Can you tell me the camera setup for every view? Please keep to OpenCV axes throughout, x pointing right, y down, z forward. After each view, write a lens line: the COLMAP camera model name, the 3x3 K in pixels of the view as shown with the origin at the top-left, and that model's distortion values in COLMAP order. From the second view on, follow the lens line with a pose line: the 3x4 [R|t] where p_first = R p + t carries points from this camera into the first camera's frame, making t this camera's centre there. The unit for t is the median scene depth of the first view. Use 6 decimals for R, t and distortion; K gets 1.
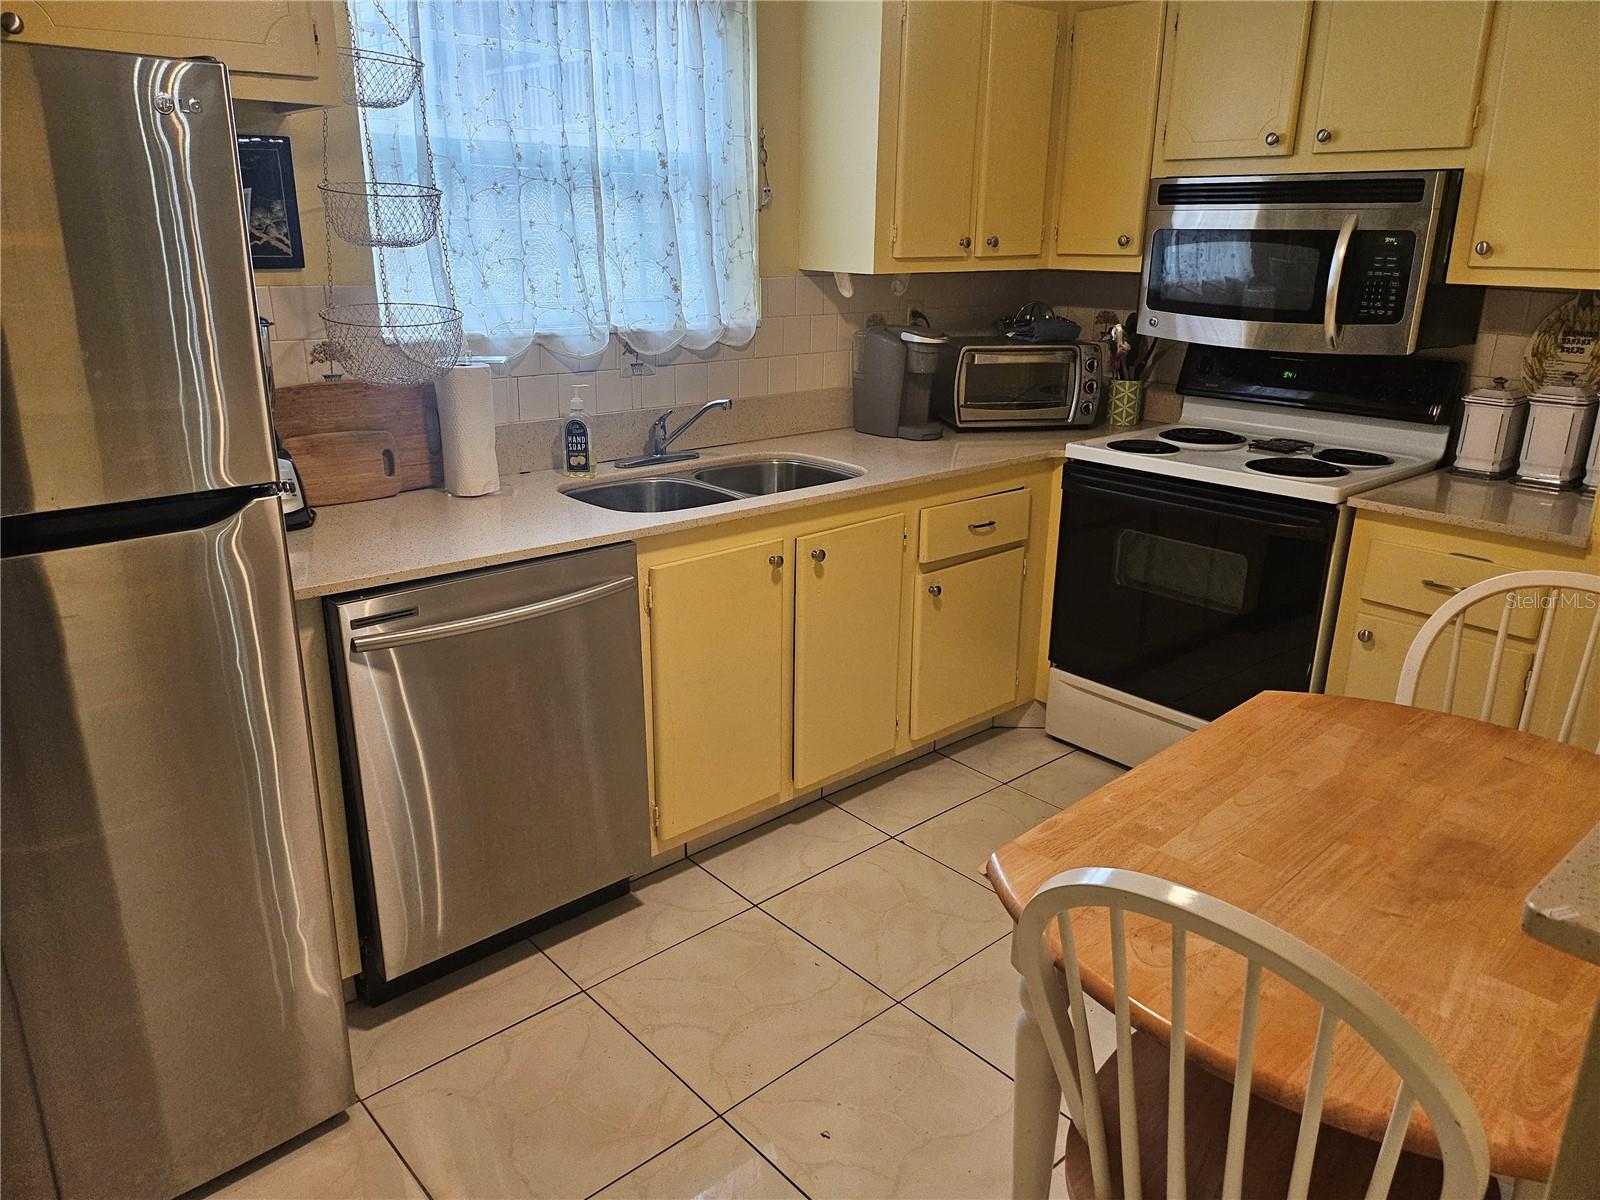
lens RADIAL K [[1116.0, 0, 800.0], [0, 1116.0, 600.0], [0, 0, 1]] dist [0.071370, -0.077427]
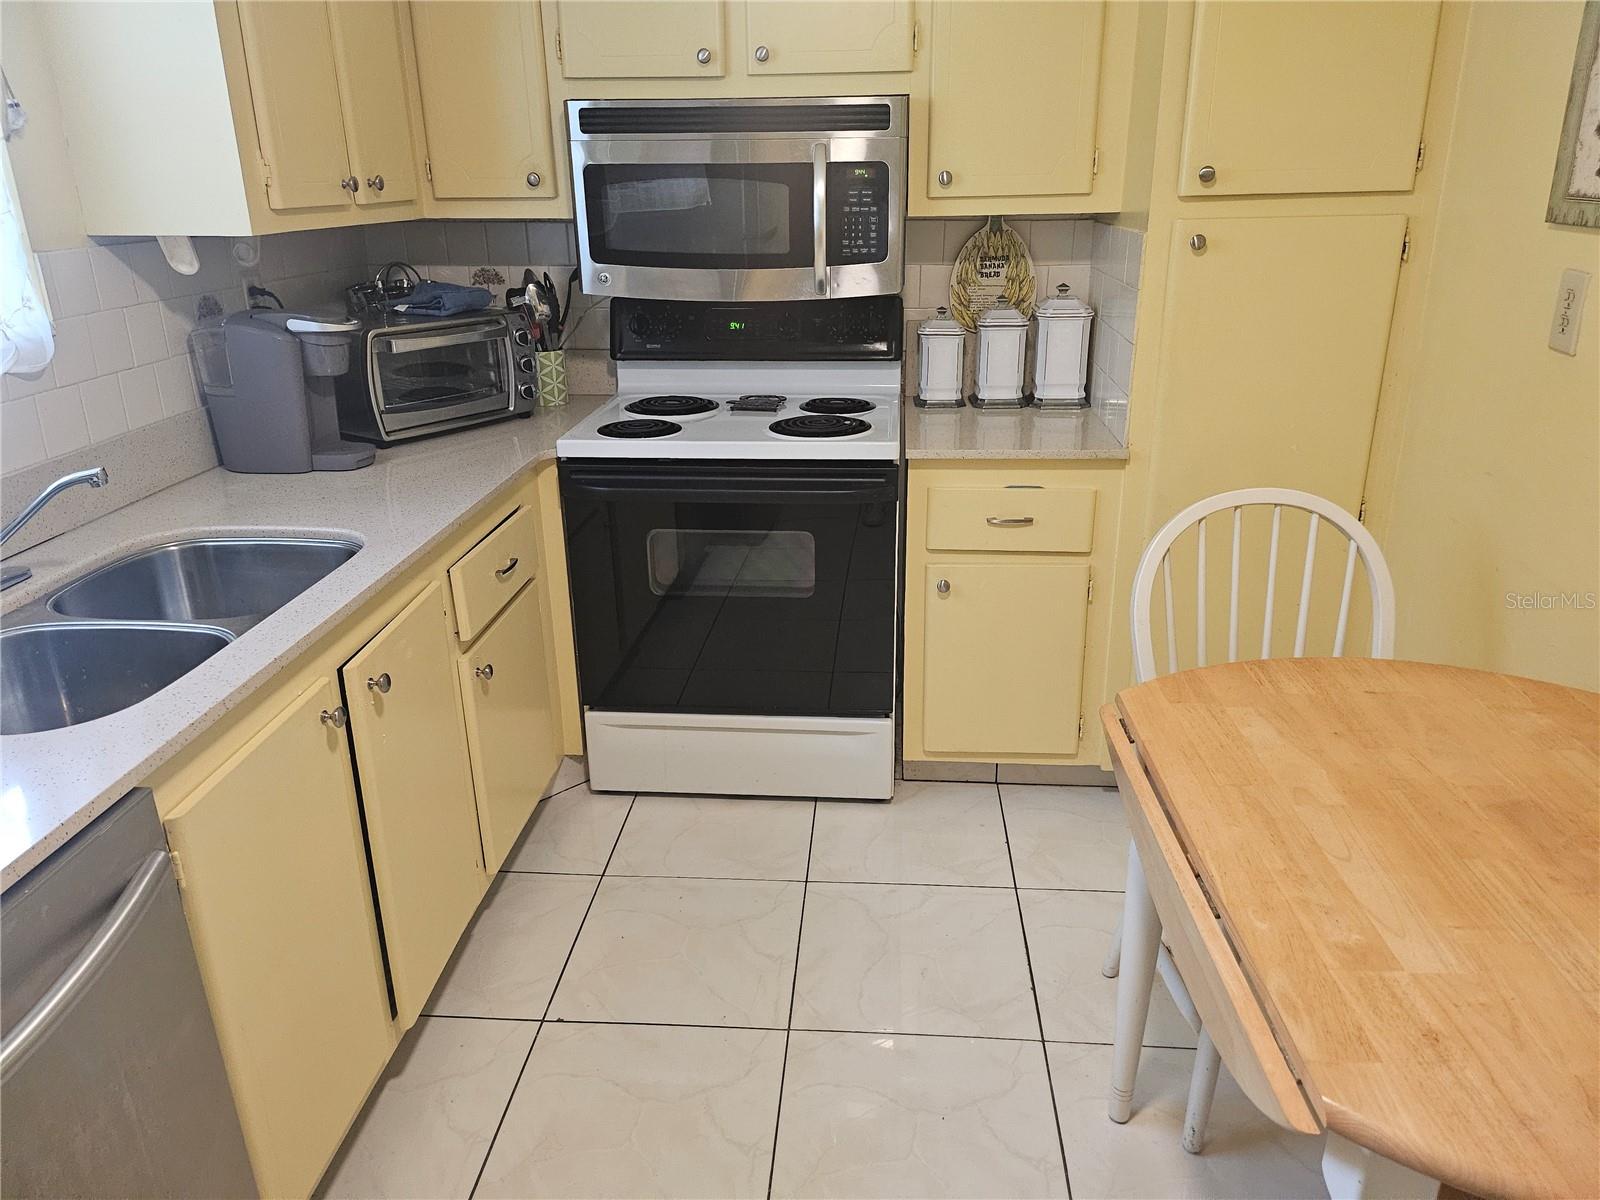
lens RADIAL K [[1116.0, 0, 800.0], [0, 1116.0, 600.0], [0, 0, 1]] dist [0.071370, -0.077427]
pose [[0.719317, -0.265928, 0.641768, -0.186826], [0.236756, 0.962366, 0.133408, -0.101584], [-0.653093, 0.055980, 0.755206, 0.313988]]
